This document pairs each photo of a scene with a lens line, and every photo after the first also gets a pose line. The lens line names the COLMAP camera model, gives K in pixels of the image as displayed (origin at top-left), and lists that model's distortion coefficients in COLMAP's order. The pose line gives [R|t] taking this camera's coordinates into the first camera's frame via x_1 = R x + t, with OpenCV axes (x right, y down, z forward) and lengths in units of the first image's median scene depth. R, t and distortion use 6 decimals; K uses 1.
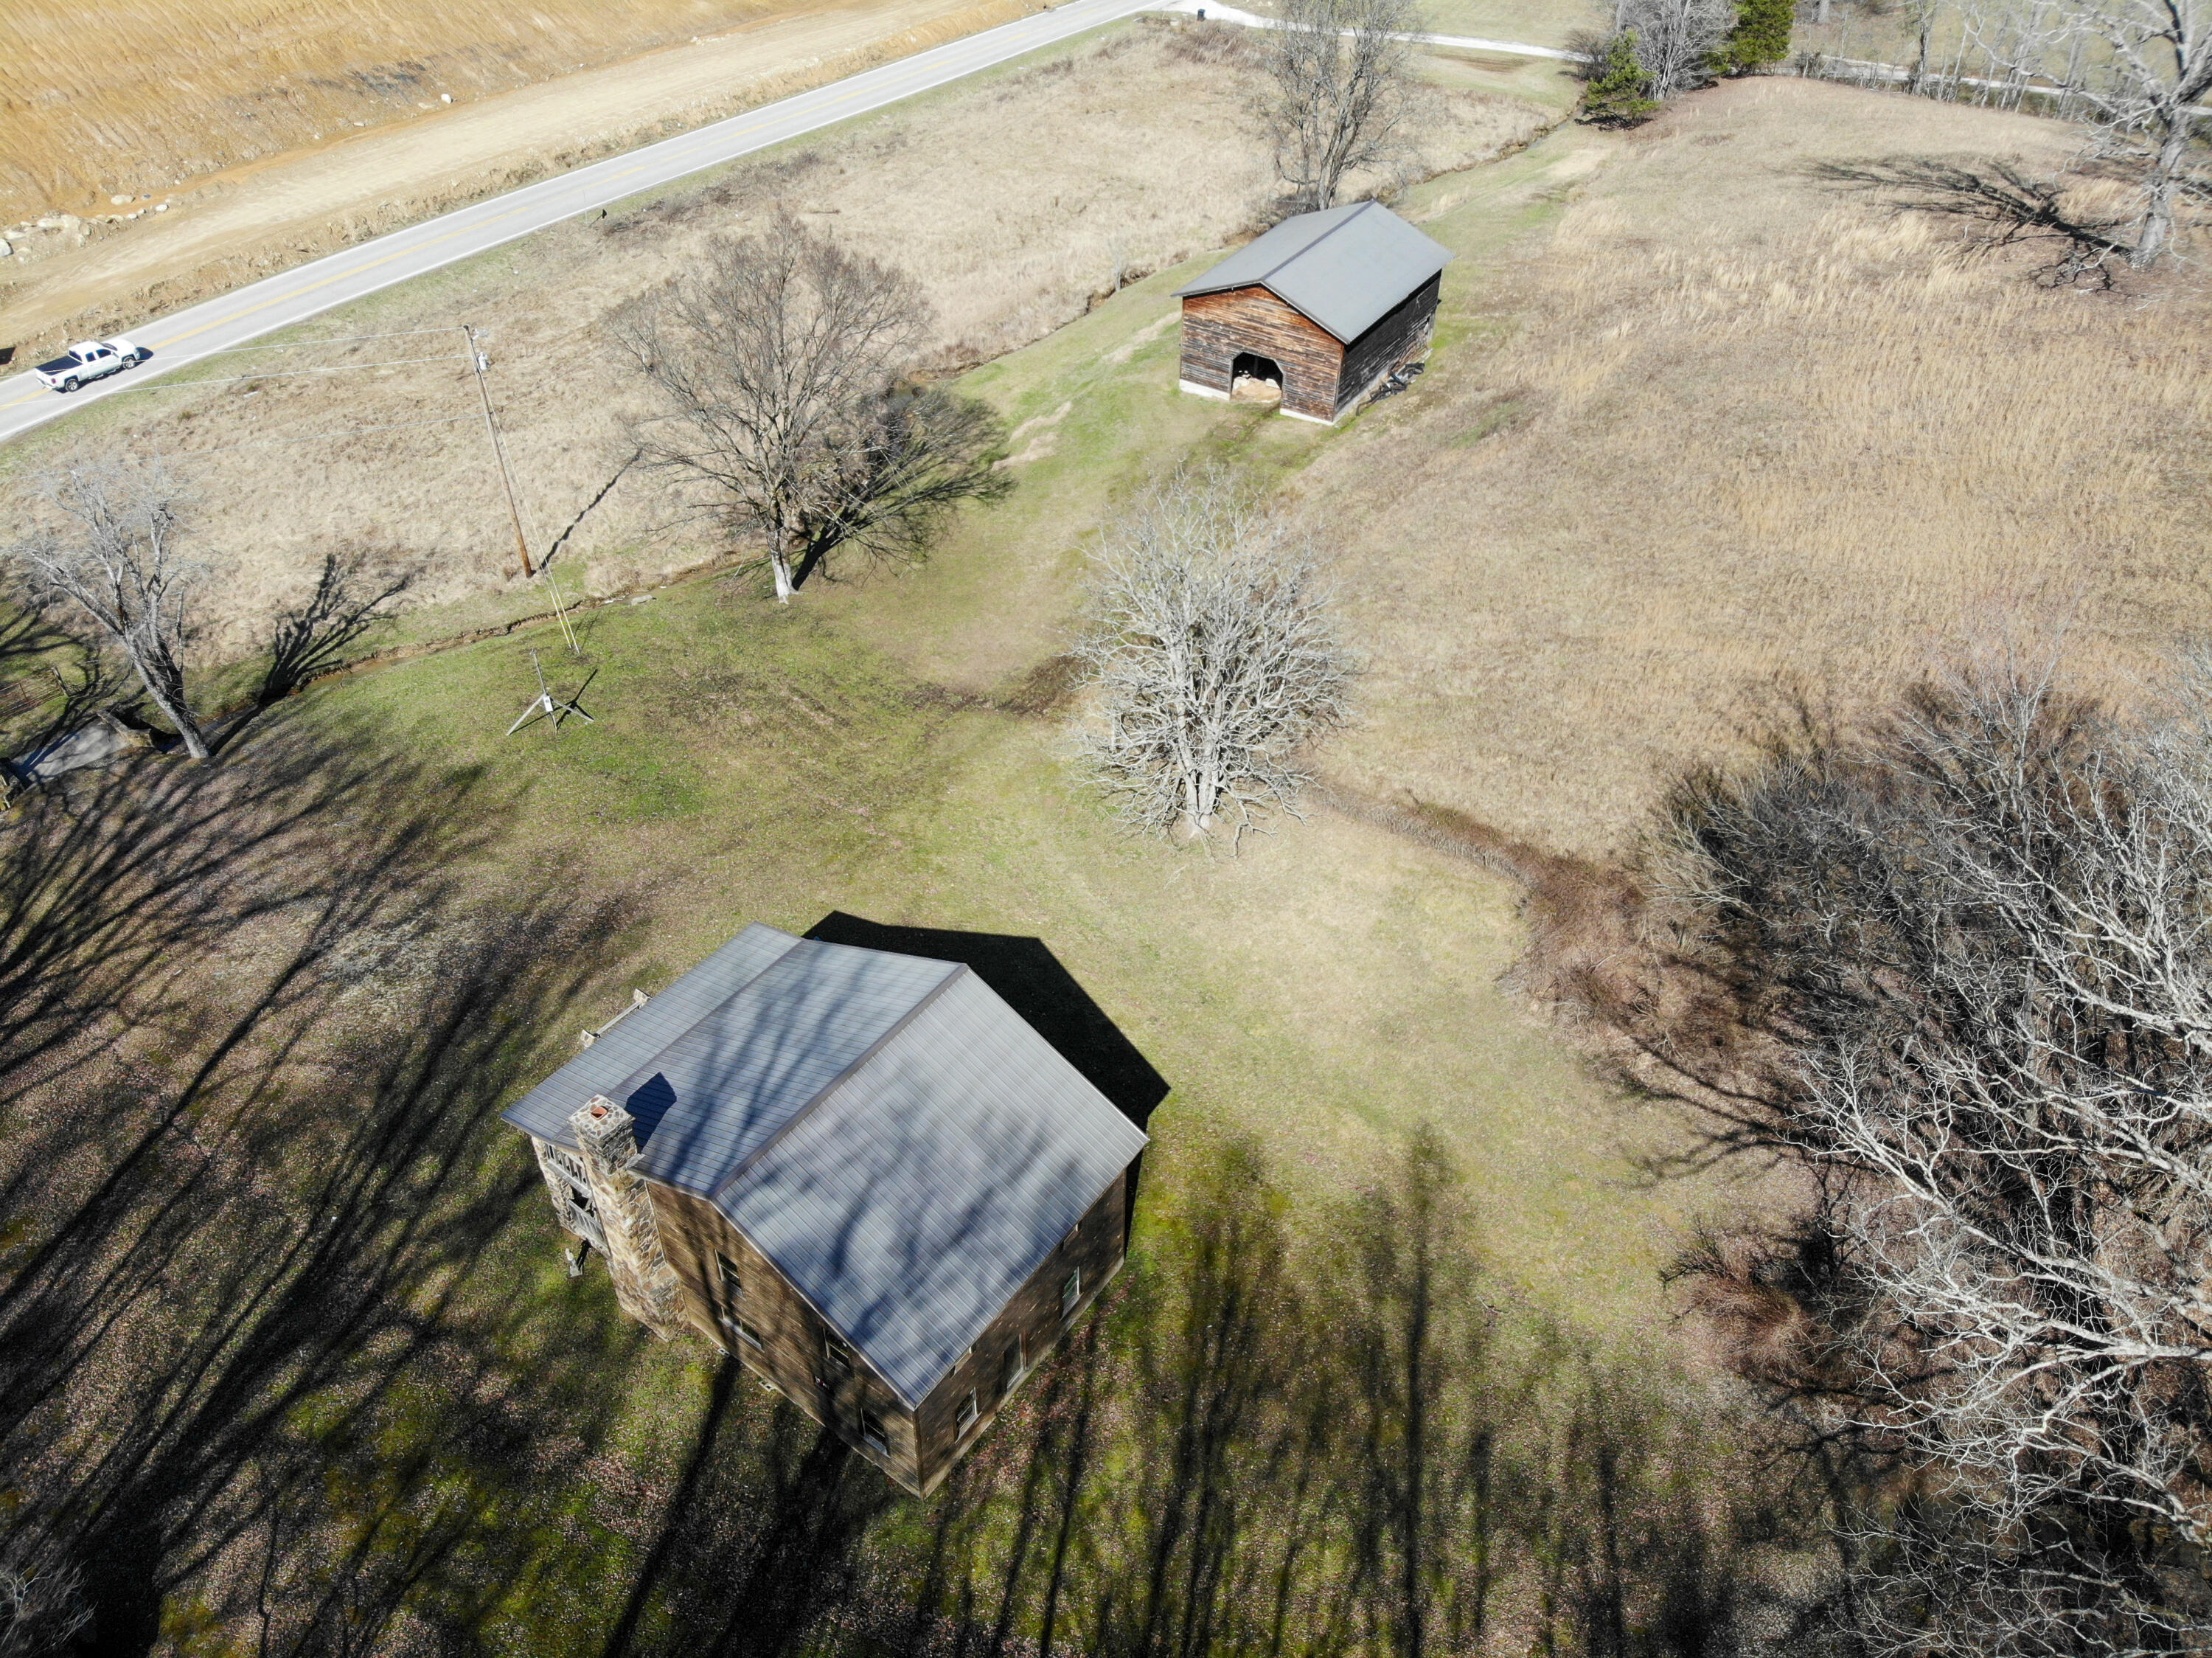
lens RADIAL K [[1576.2, 0, 1114.6], [0, 1576.2, 887.4], [0, 0, 1]] dist [0.124146, -0.268412]
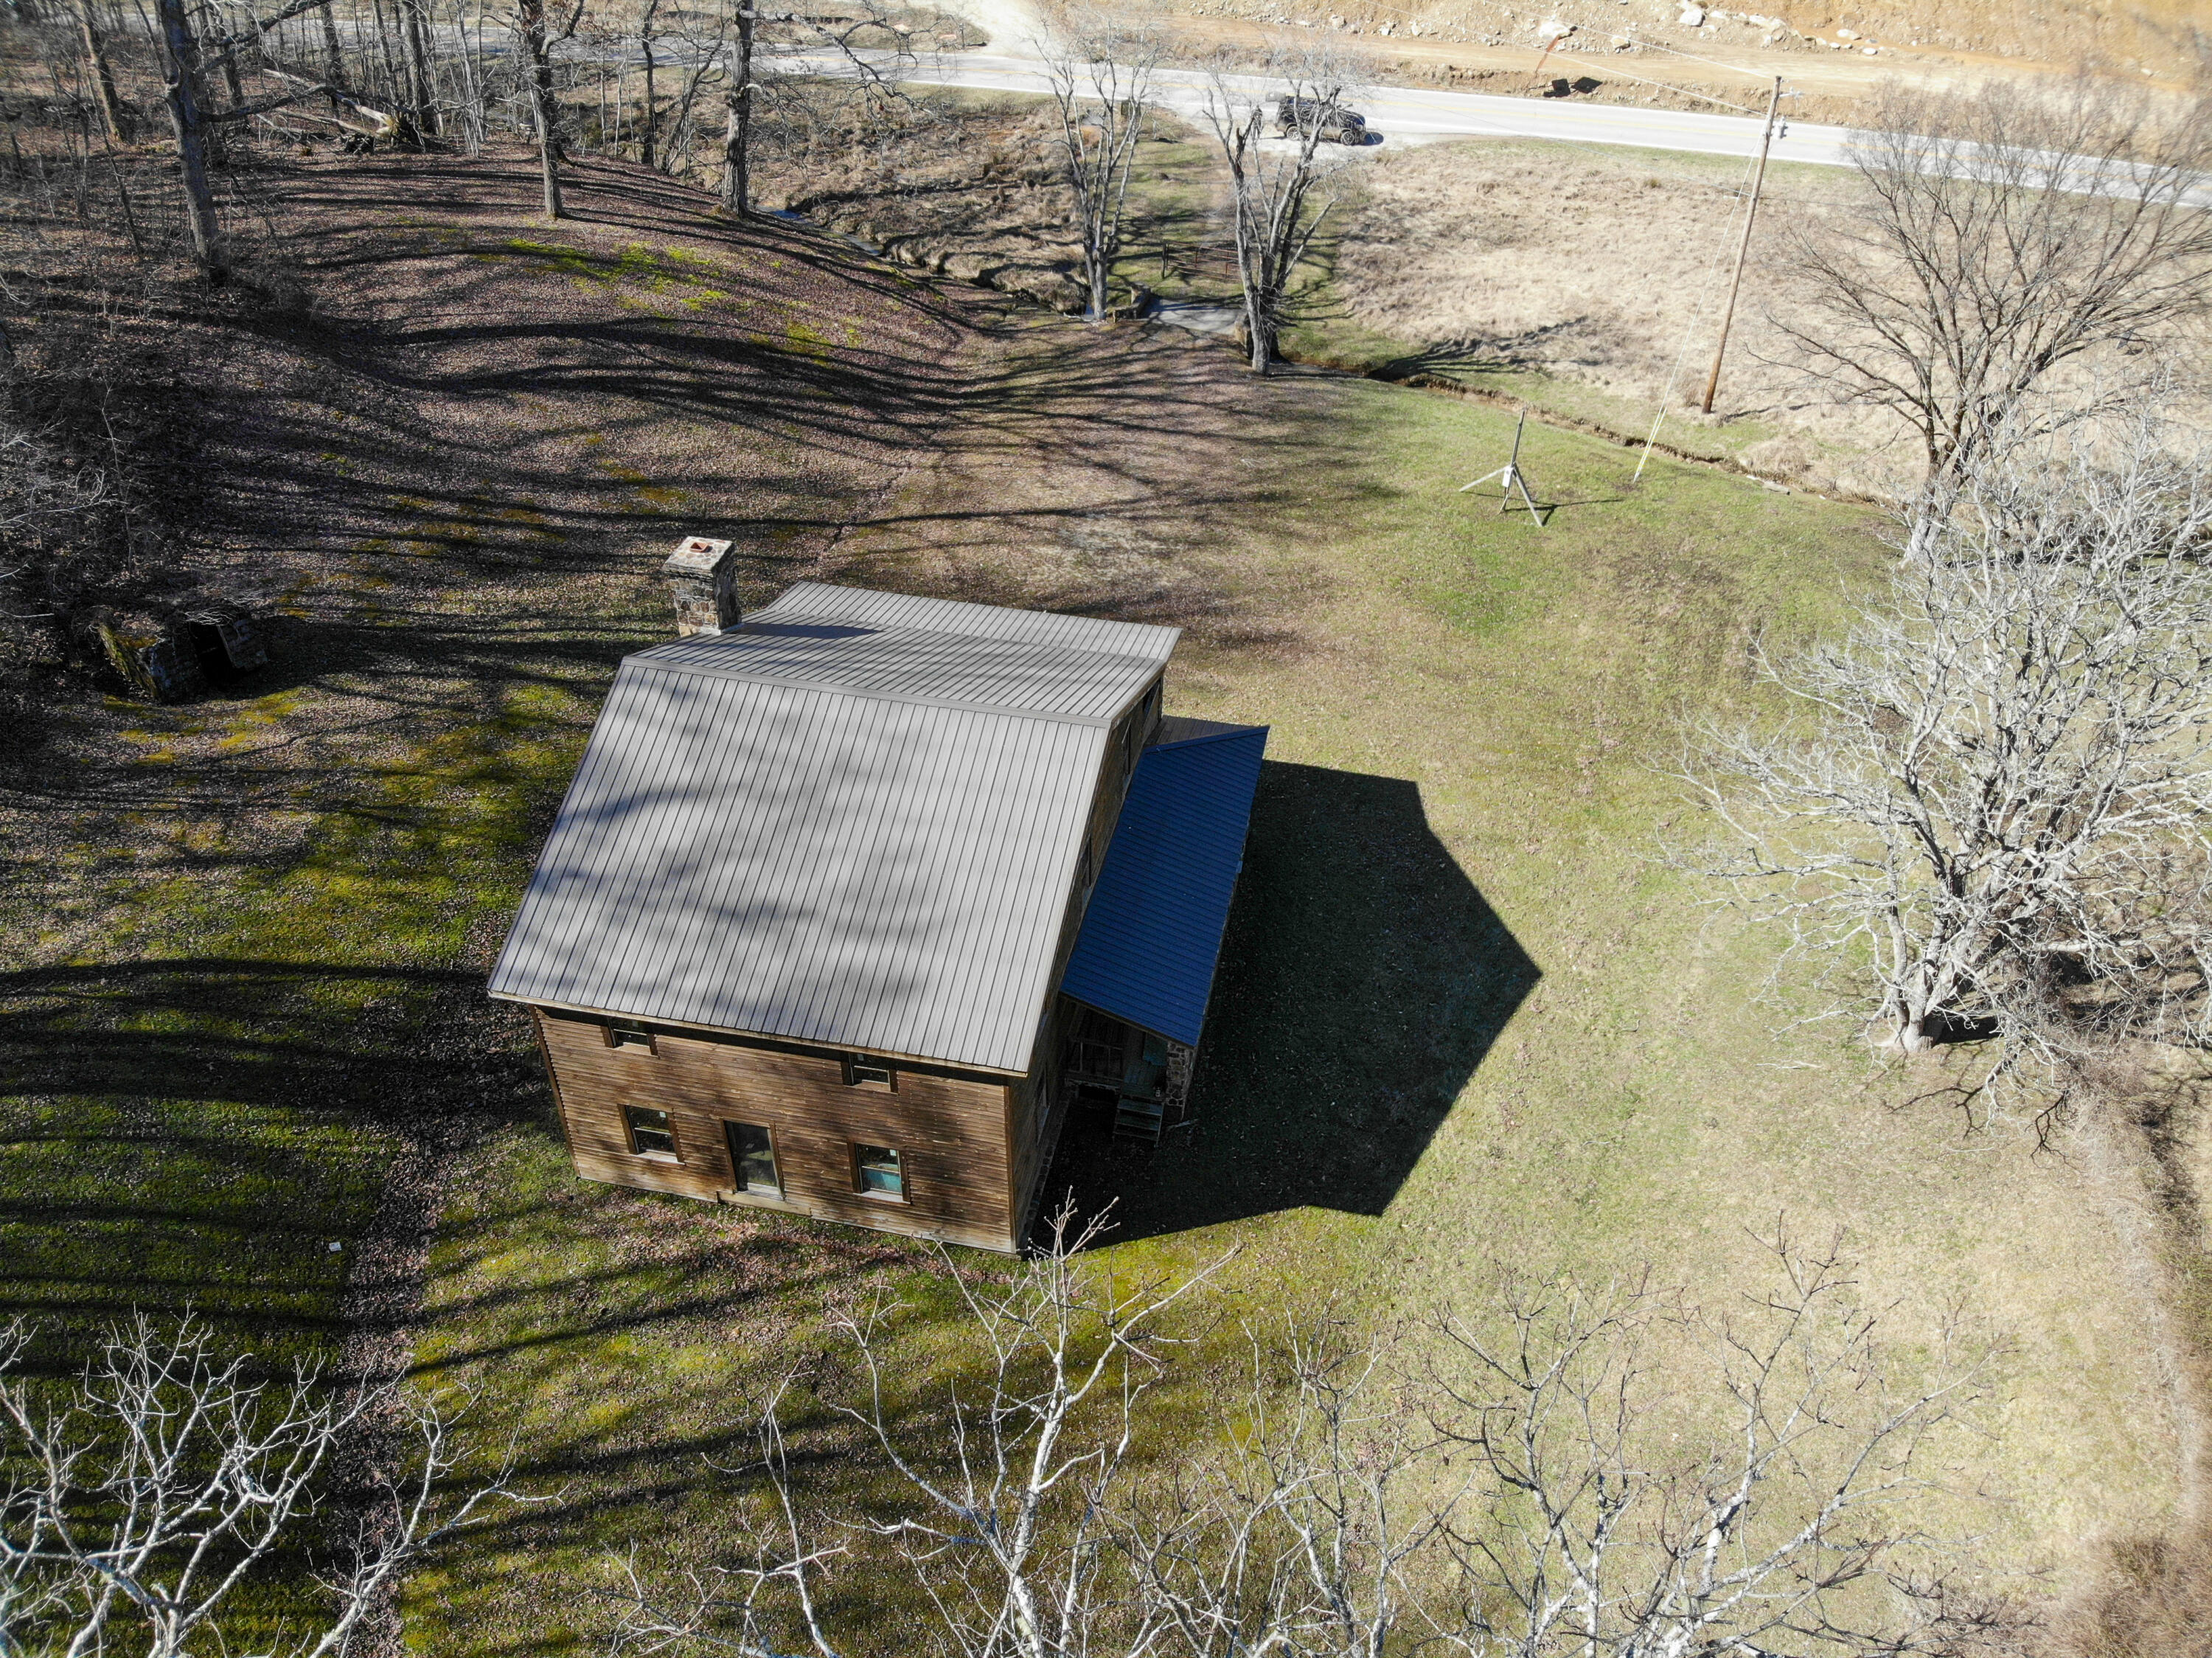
lens RADIAL K [[1576.2, 0, 1114.6], [0, 1576.2, 887.4], [0, 0, 1]] dist [0.124146, -0.268412]
pose [[0.410805, 0.587257, -0.697401, 0.244638], [-0.617361, 0.742052, 0.261198, -0.042404], [0.670898, 0.323247, 0.667388, 0.343318]]
